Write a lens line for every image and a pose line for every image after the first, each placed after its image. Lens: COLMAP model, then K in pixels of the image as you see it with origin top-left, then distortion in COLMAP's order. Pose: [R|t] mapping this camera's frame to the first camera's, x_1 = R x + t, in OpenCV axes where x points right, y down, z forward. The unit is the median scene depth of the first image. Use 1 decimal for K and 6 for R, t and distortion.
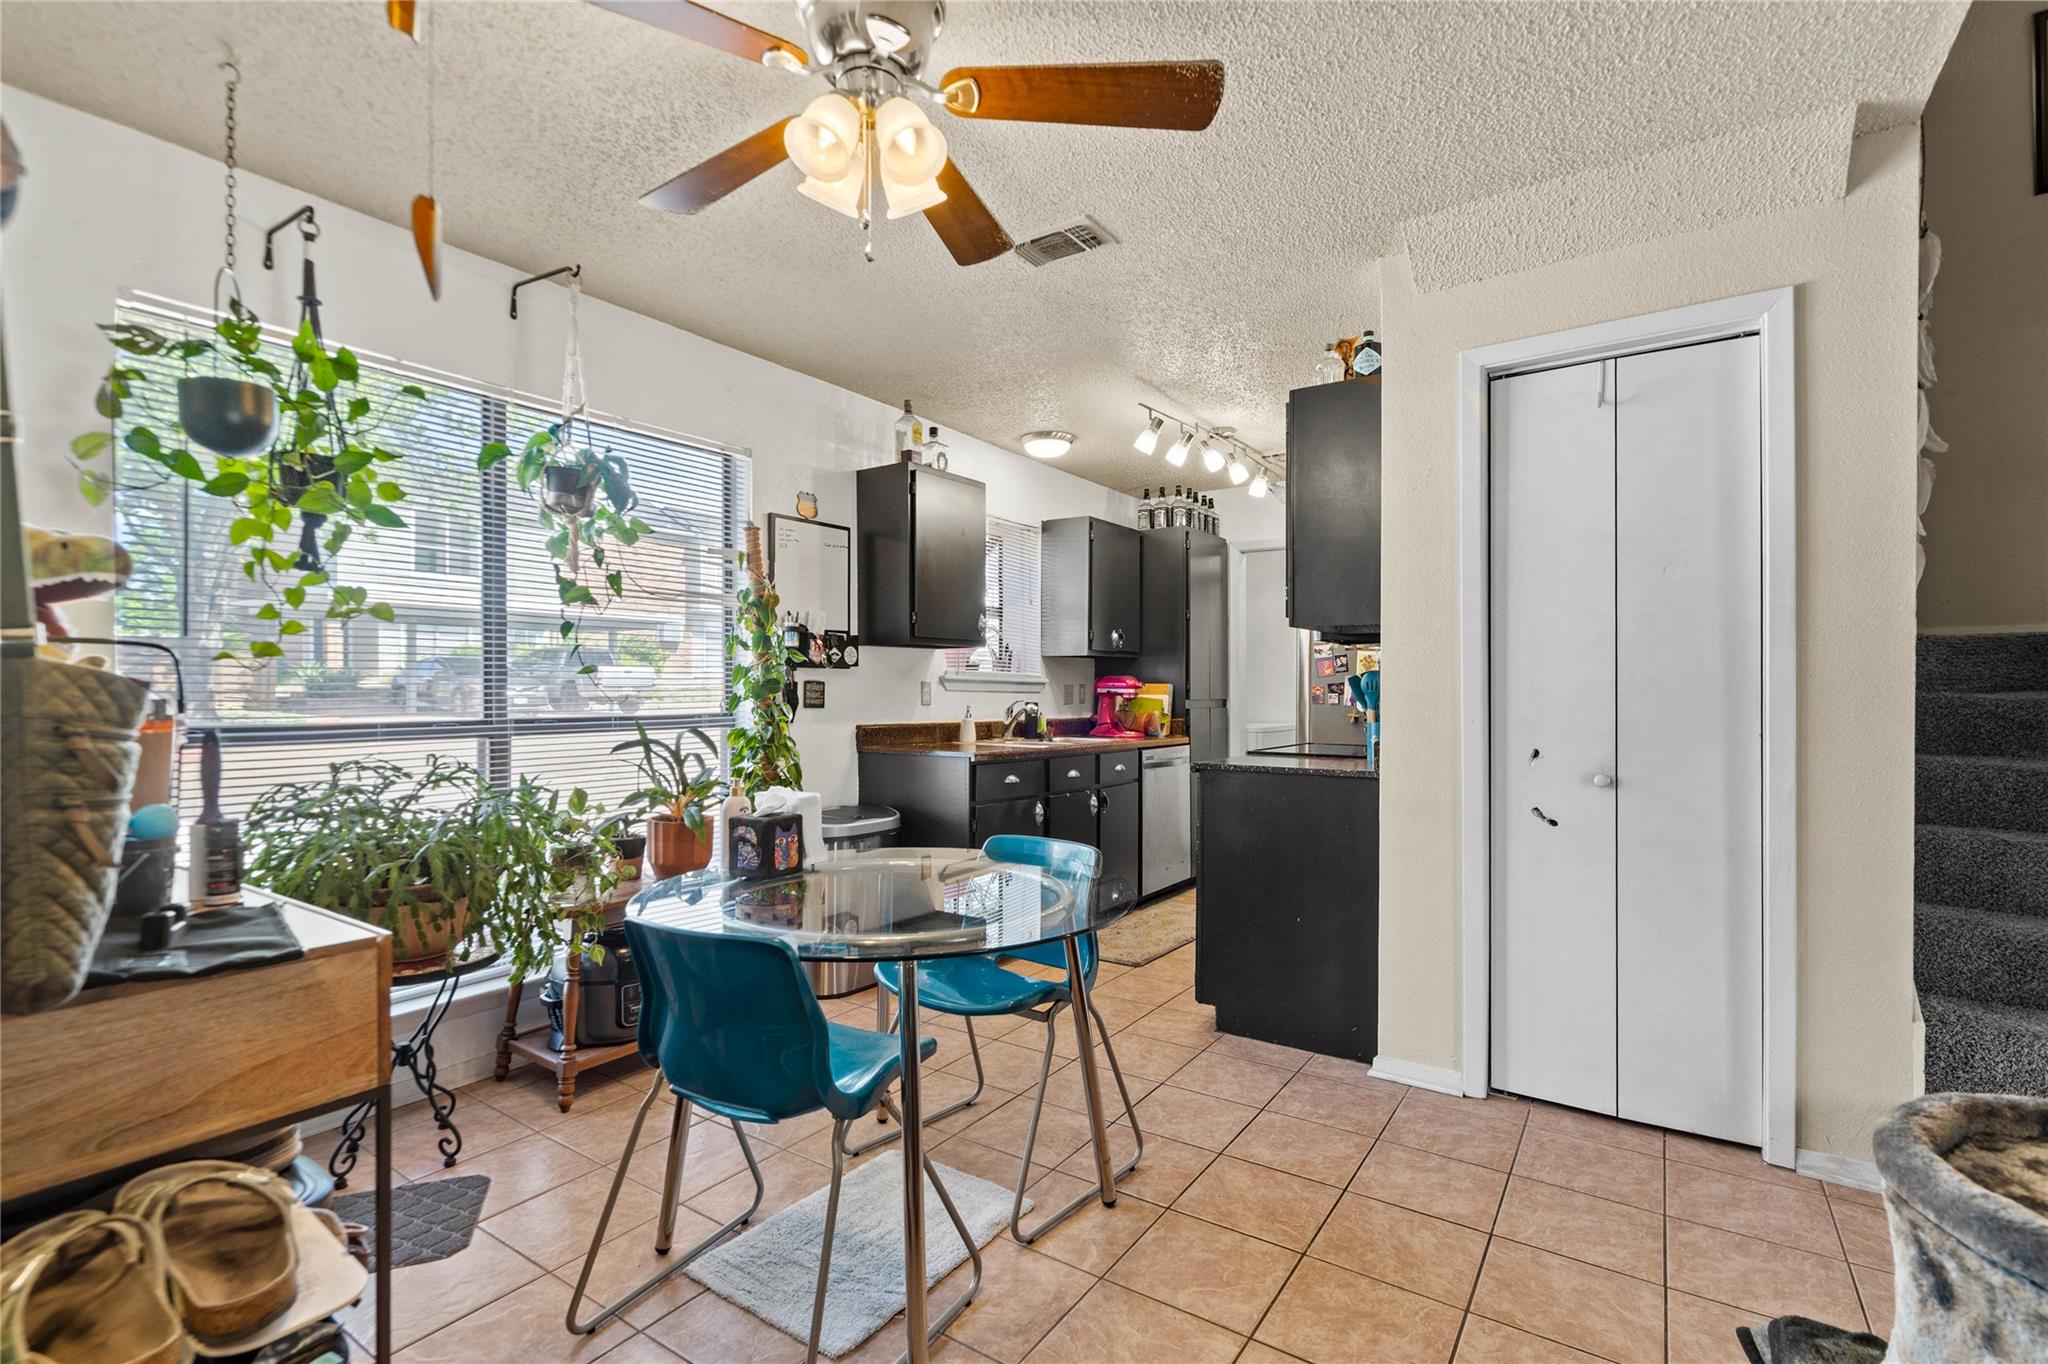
lens RADIAL K [[941.5, 0, 1020.7], [0, 941.5, 687.3], [0, 0, 1]] dist [0.002276, 0.000708]
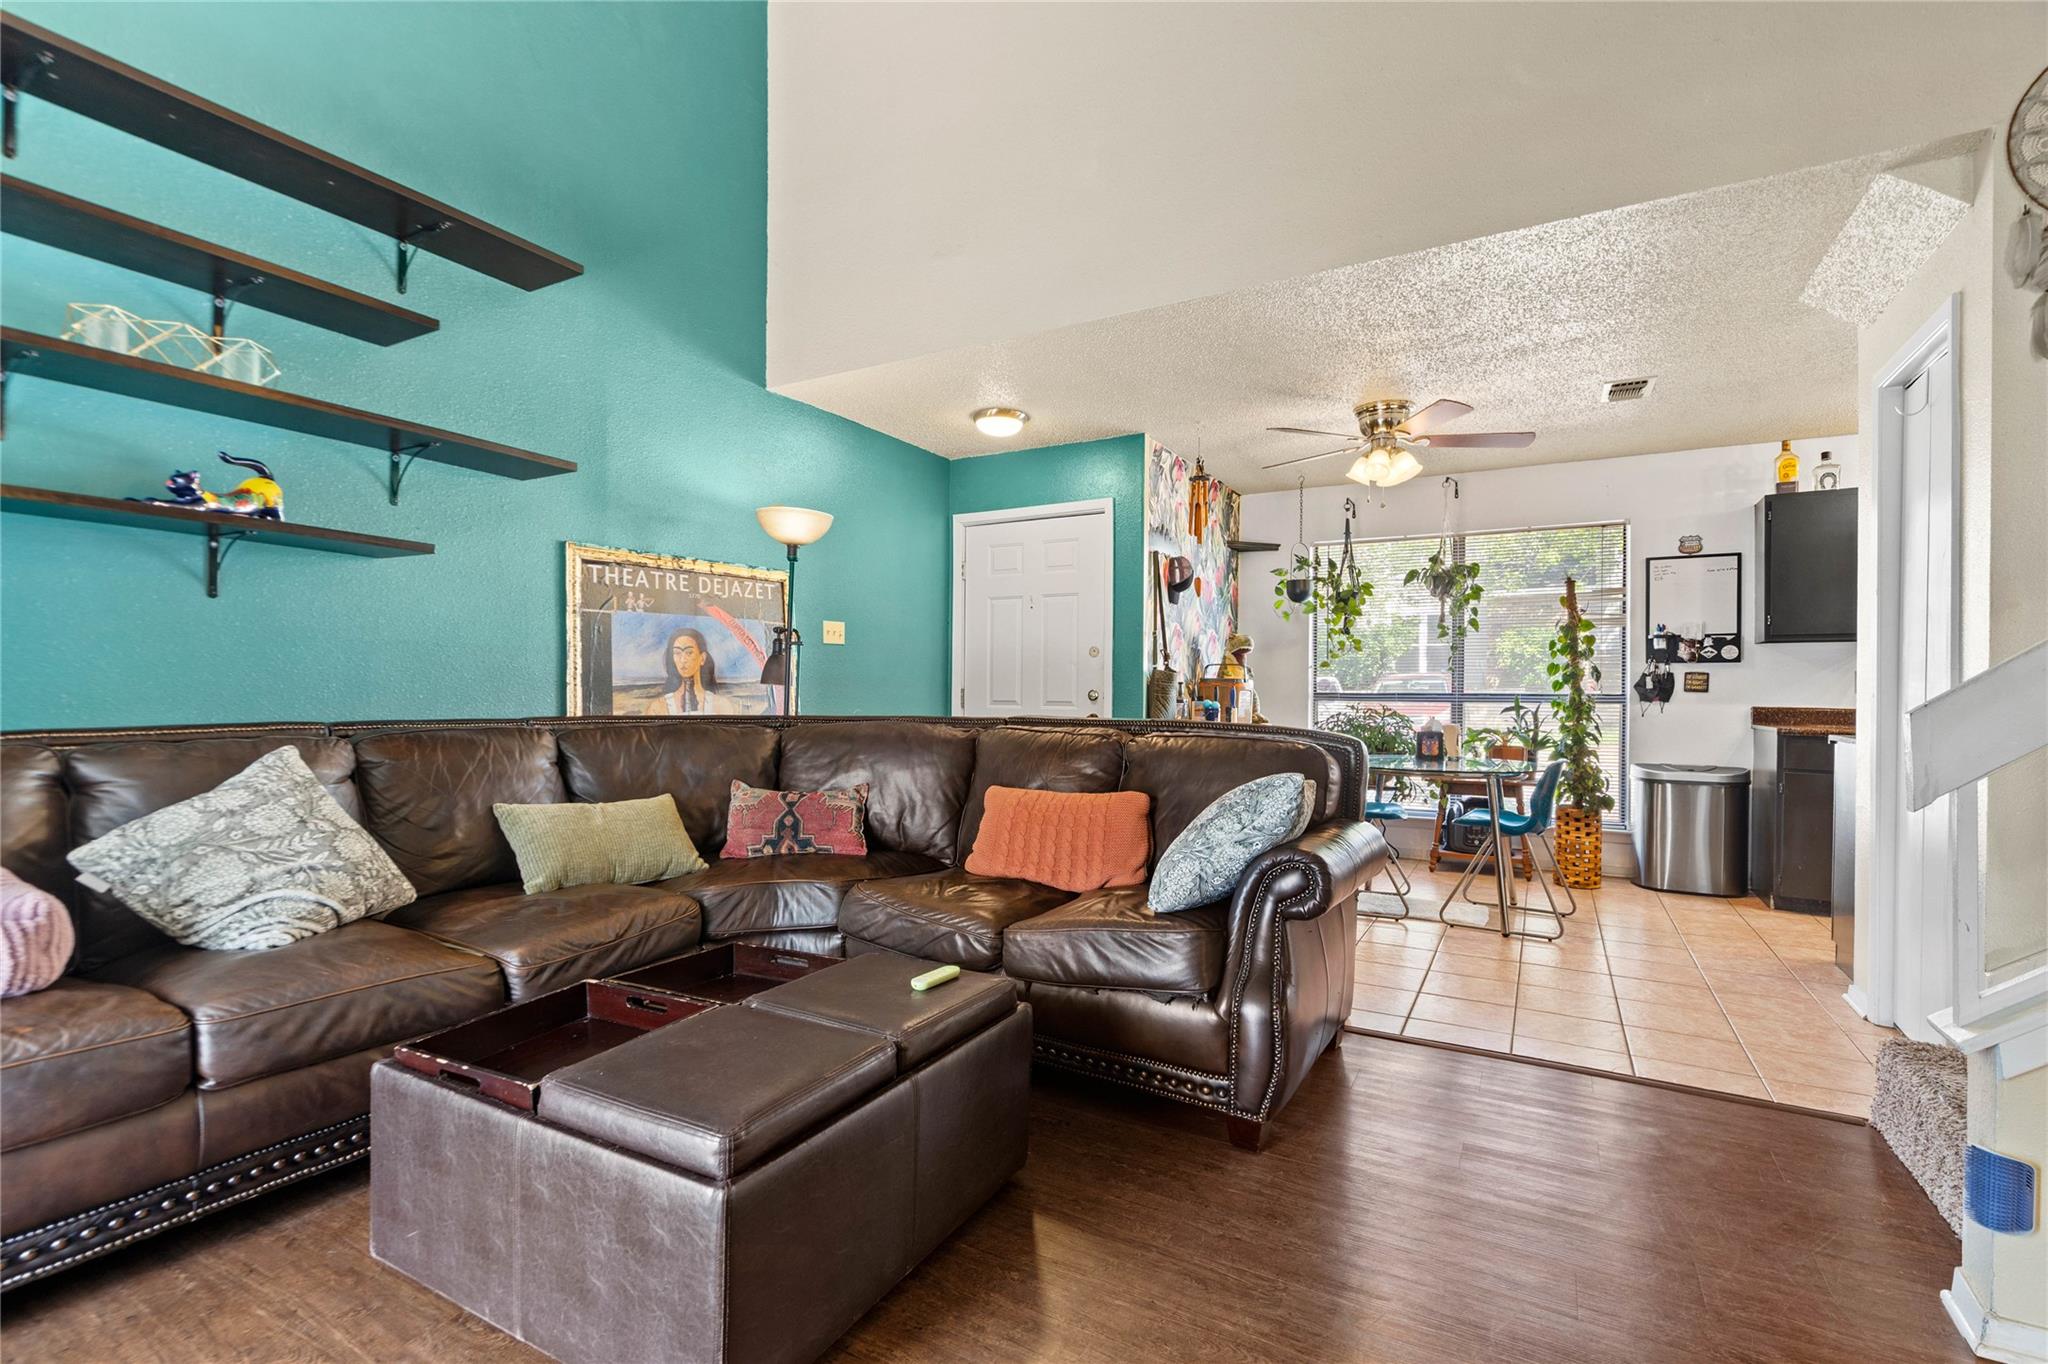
lens RADIAL K [[941.5, 0, 1003.9], [0, 941.5, 688.6], [0, 0, 1]] dist [0.002276, 0.000708]
pose [[0.083996, -0.002975, -0.996462, 0.832294], [-0.003630, 0.999988, -0.003292, 0.019429], [0.996459, 0.003894, 0.083984, -0.087670]]
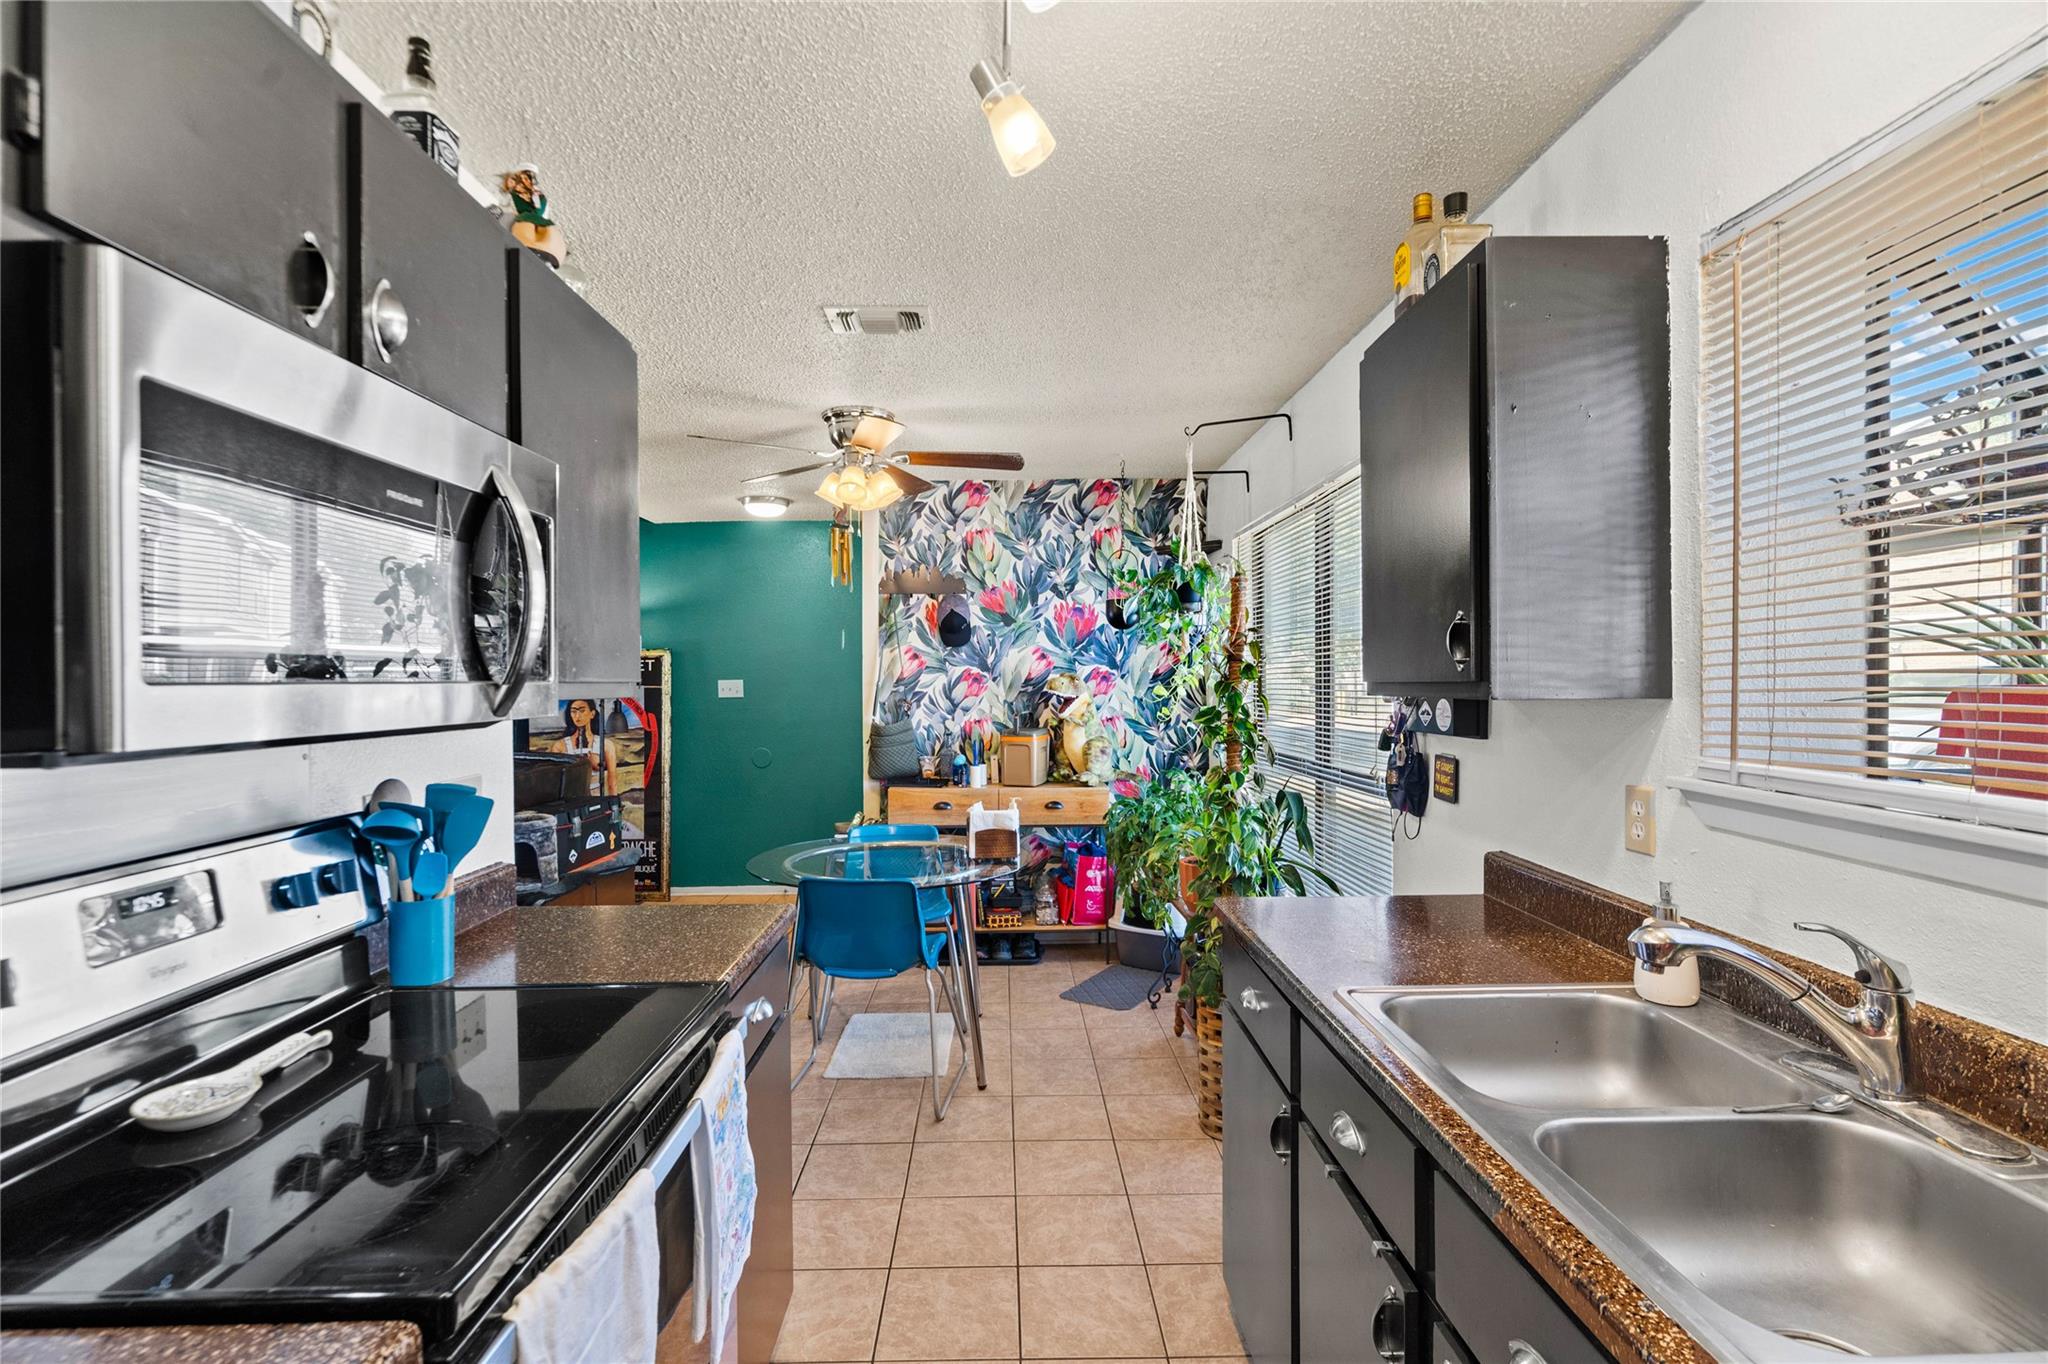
lens RADIAL K [[941.5, 0, 1005.9], [0, 941.5, 680.5], [0, 0, 1]] dist [0.002276, 0.000708]
pose [[-0.819683, 0.004587, -0.572799, 0.279687], [0.007770, 0.999965, -0.003112, -0.044009], [0.572765, -0.007002, -0.819690, 1.050996]]
